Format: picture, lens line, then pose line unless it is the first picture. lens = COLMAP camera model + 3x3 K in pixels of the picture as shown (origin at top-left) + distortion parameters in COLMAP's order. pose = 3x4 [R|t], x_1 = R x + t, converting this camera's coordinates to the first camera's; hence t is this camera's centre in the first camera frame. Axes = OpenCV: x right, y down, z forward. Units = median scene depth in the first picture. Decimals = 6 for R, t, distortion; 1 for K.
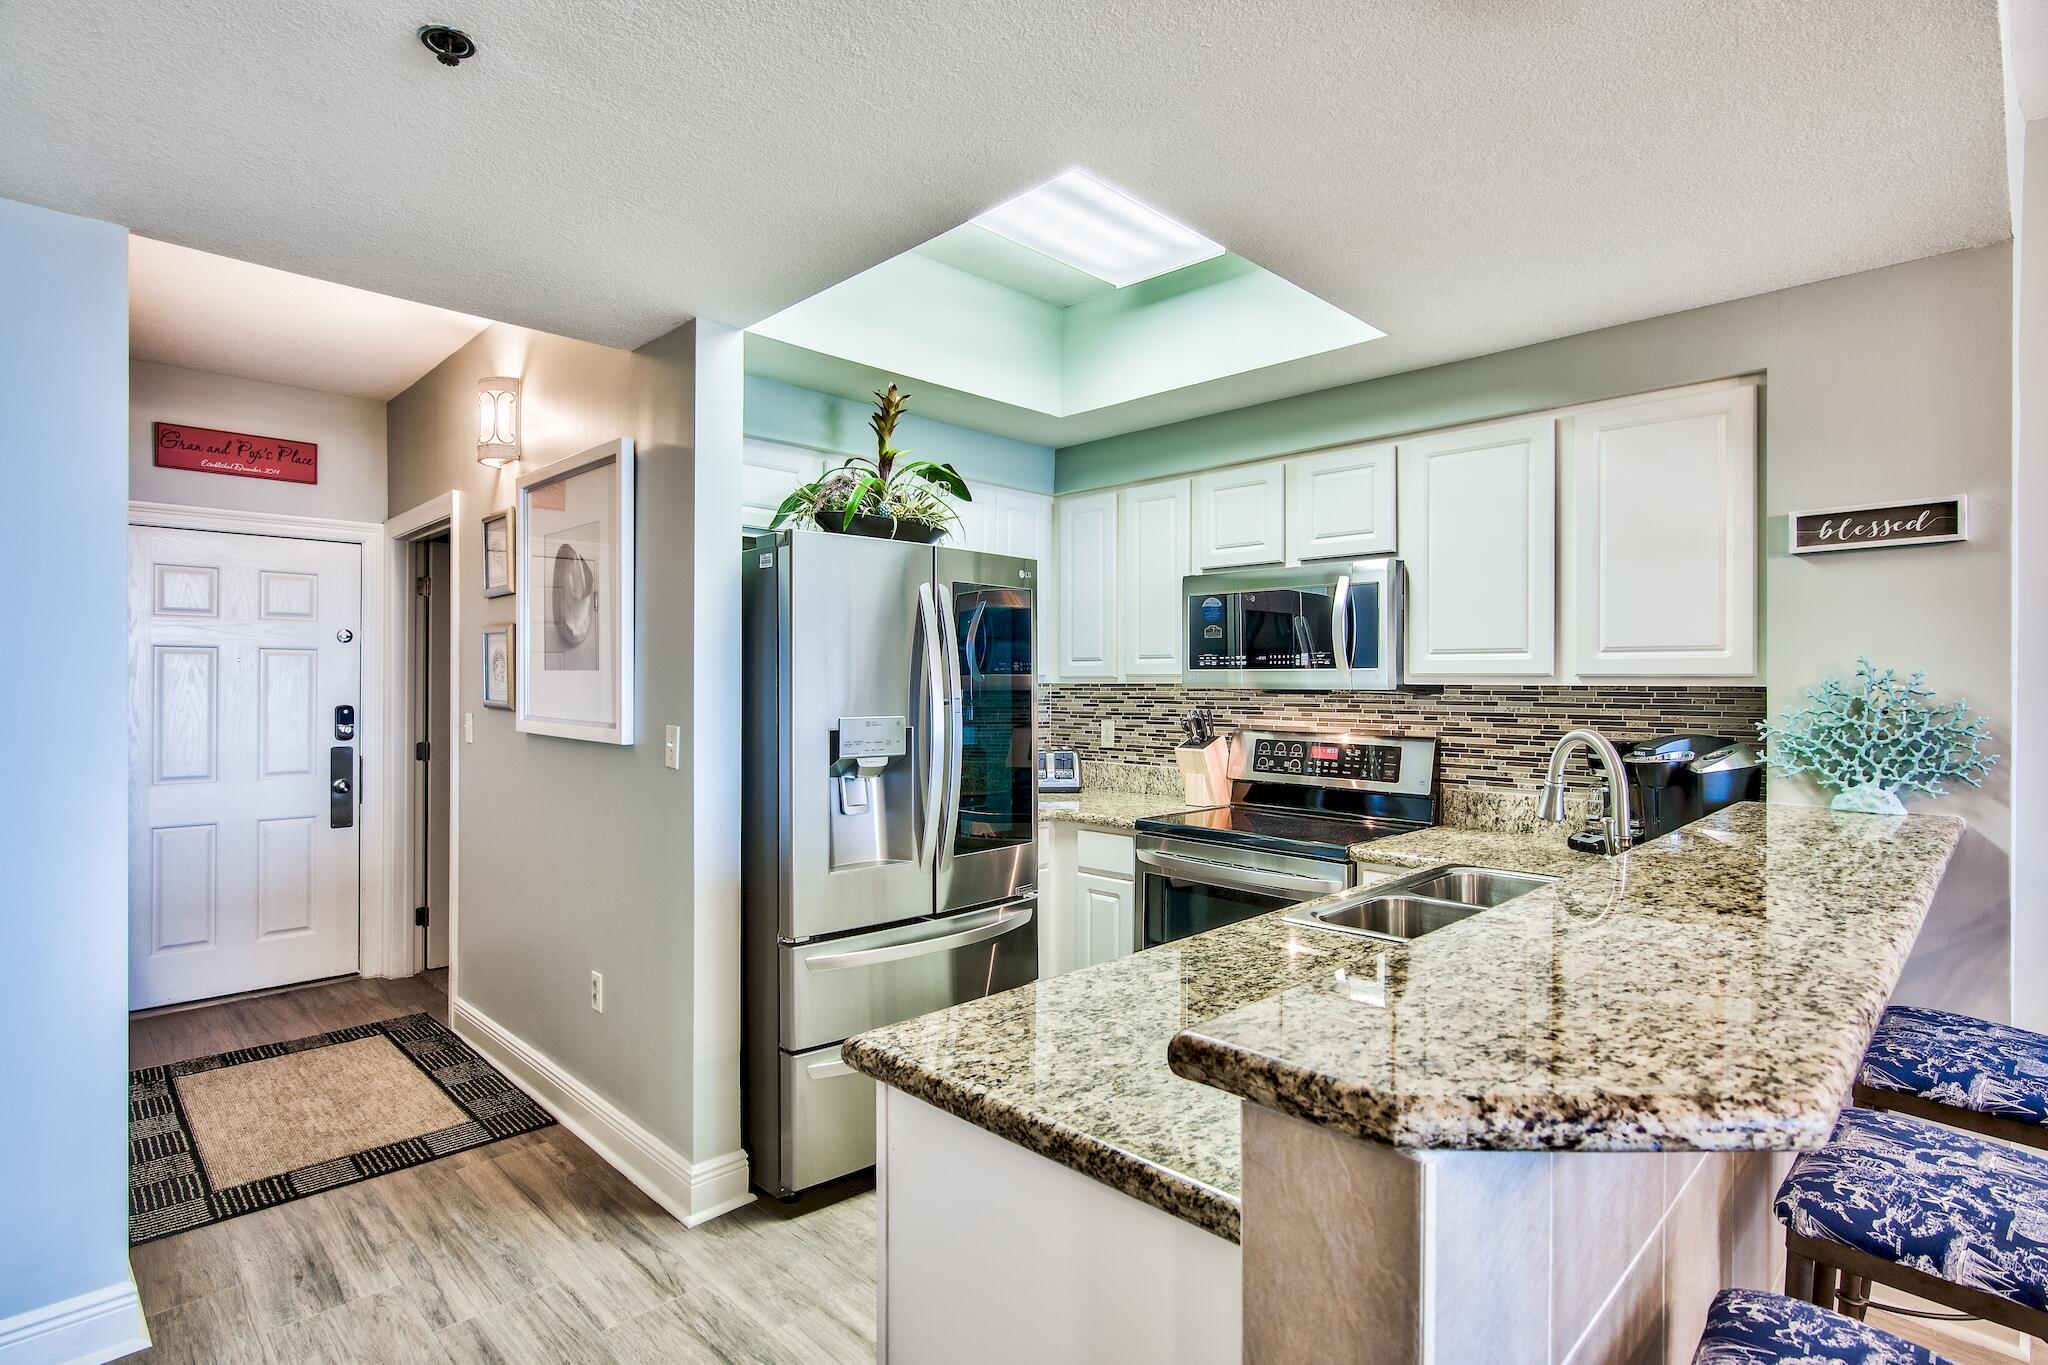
lens RADIAL K [[1007.0, 0, 1010.0], [0, 1007.0, 678.7], [0, 0, 1]] dist [-0.001760, -0.000574]
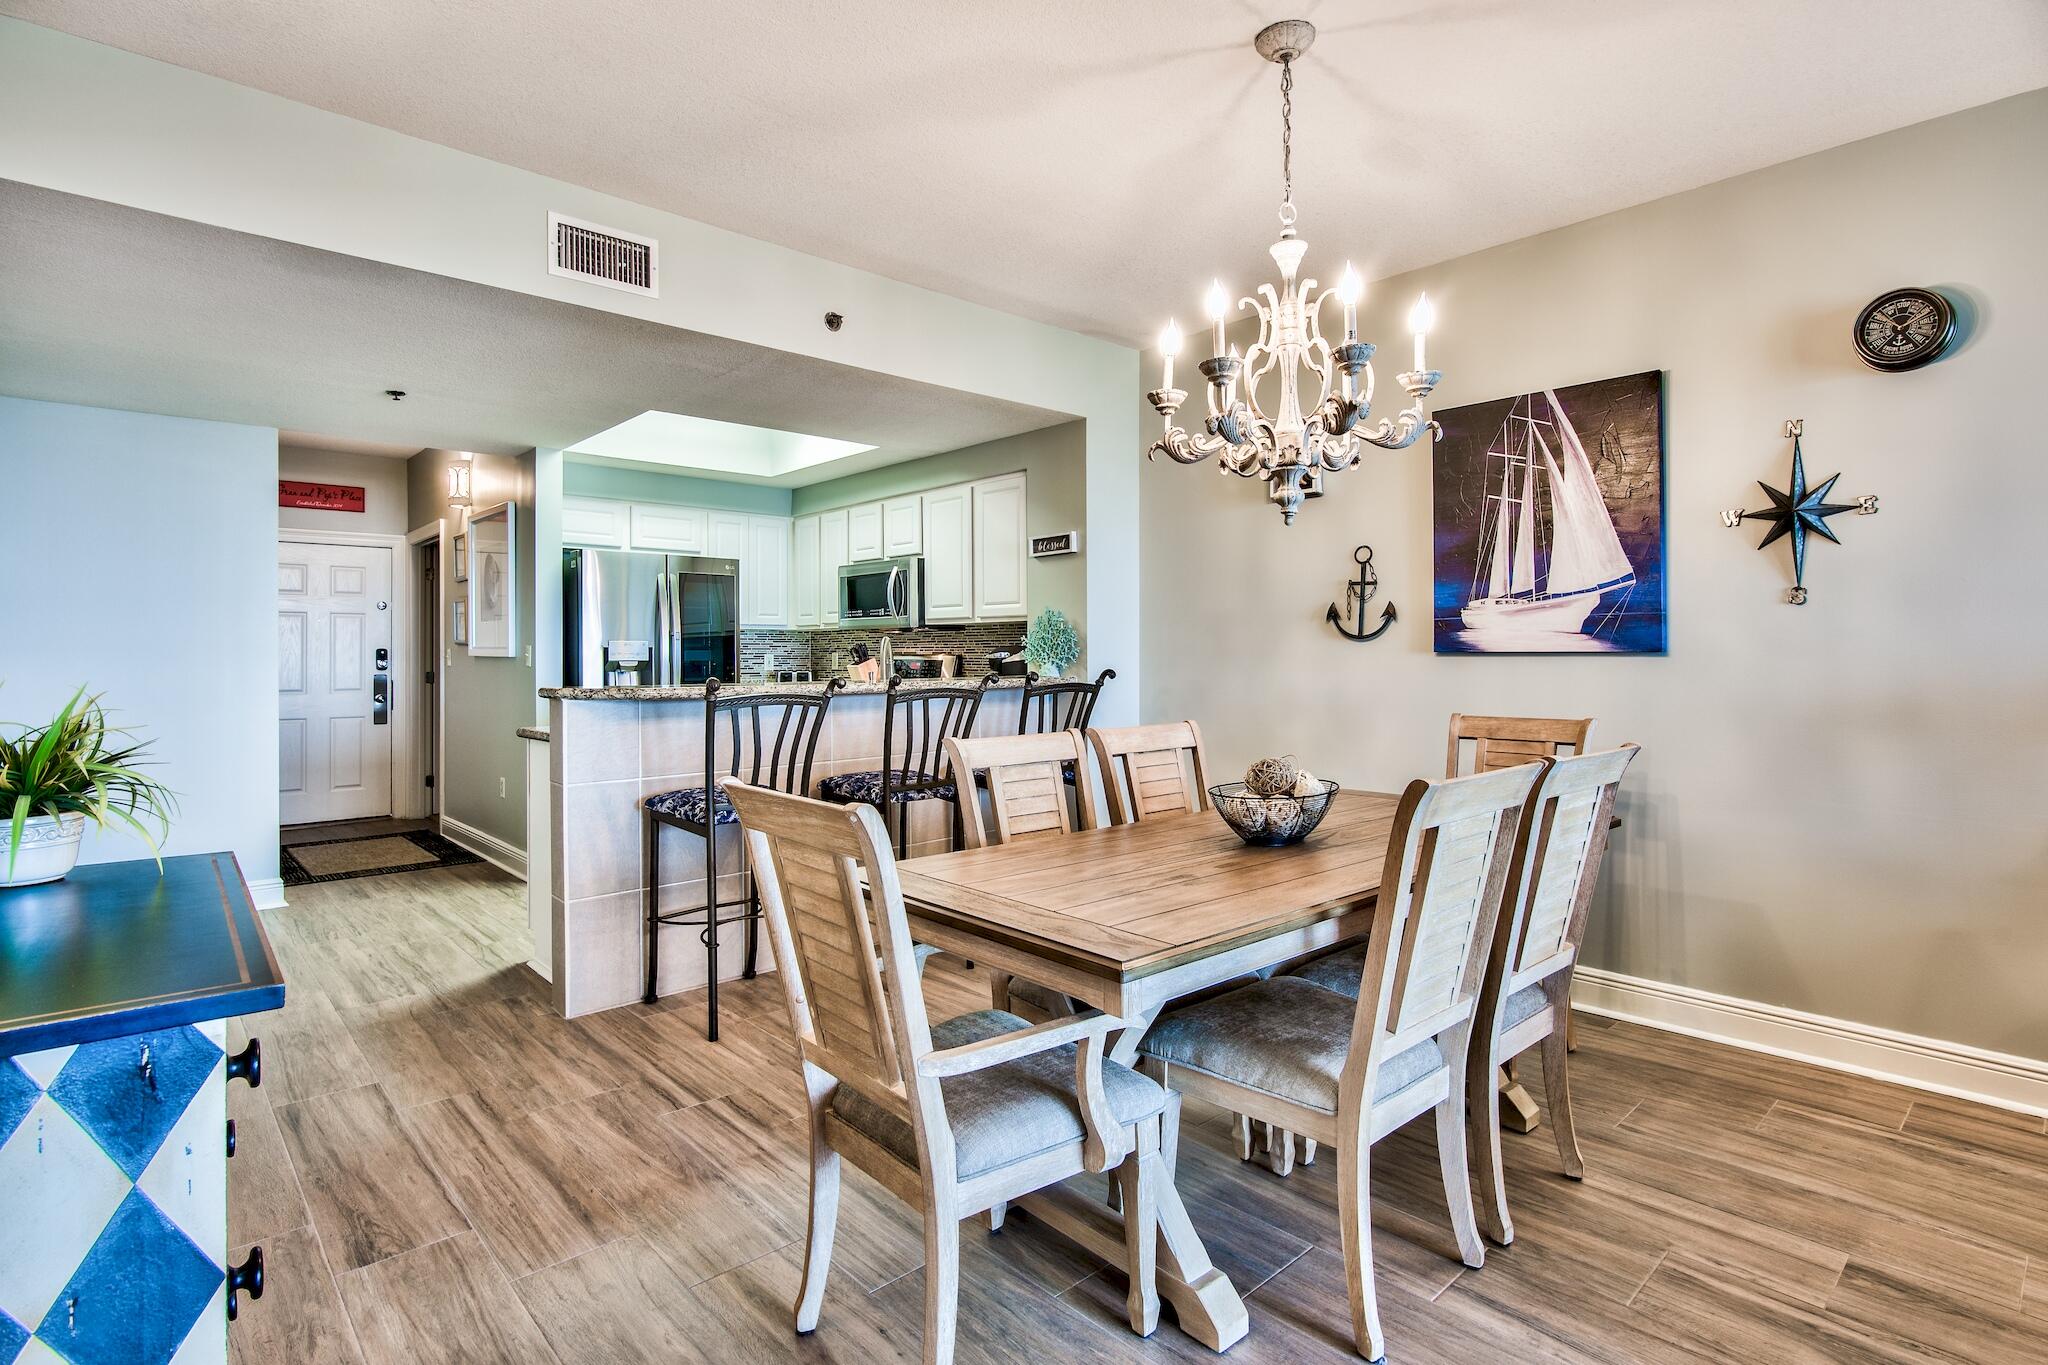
lens RADIAL K [[1017.6, 0, 1017.0], [0, 1017.6, 647.5], [0, 0, 1]] dist [-0.001911, -0.000533]
pose [[0.998886, -0.007073, -0.046646, 0.714822], [0.006888, 0.999968, -0.004129, 0.063538], [0.046674, 0.003803, 0.998903, -0.961485]]
